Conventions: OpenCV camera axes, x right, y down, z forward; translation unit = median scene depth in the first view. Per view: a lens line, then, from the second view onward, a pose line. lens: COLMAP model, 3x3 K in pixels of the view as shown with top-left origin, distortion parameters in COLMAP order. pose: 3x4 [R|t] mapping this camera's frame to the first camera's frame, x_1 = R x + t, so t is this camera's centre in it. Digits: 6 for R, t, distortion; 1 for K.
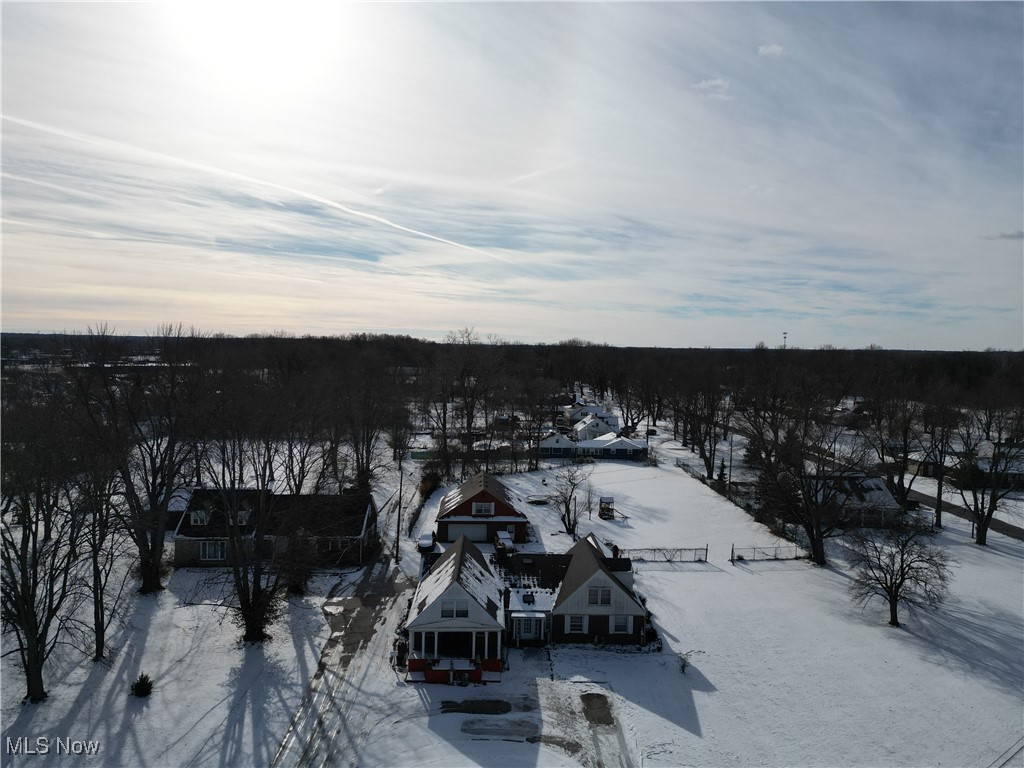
lens RADIAL K [[725.4, 0, 507.4], [0, 725.4, 388.9], [0, 0, 1]] dist [0.075012, -0.062937]
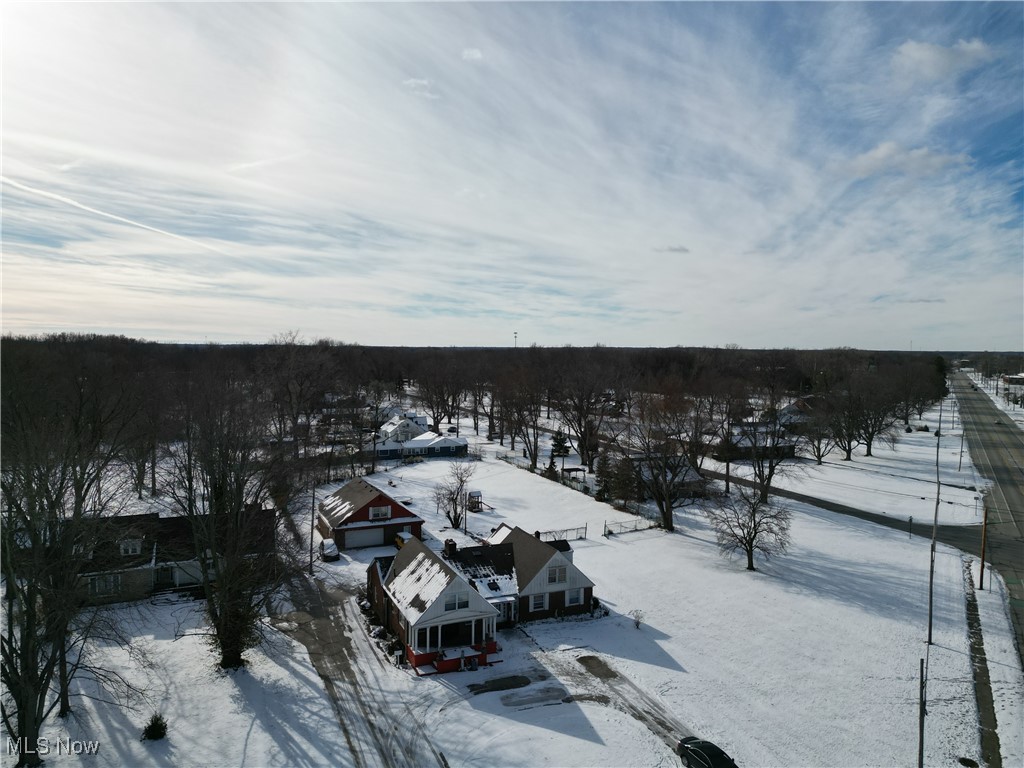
lens RADIAL K [[725.4, 0, 515.1], [0, 725.4, 384.3], [0, 0, 1]] dist [0.075012, -0.062937]
pose [[0.928960, -0.028490, 0.369083, -0.197149], [0.030107, 0.999546, 0.001381, -0.008636], [-0.368954, 0.009829, 0.929396, -0.016989]]
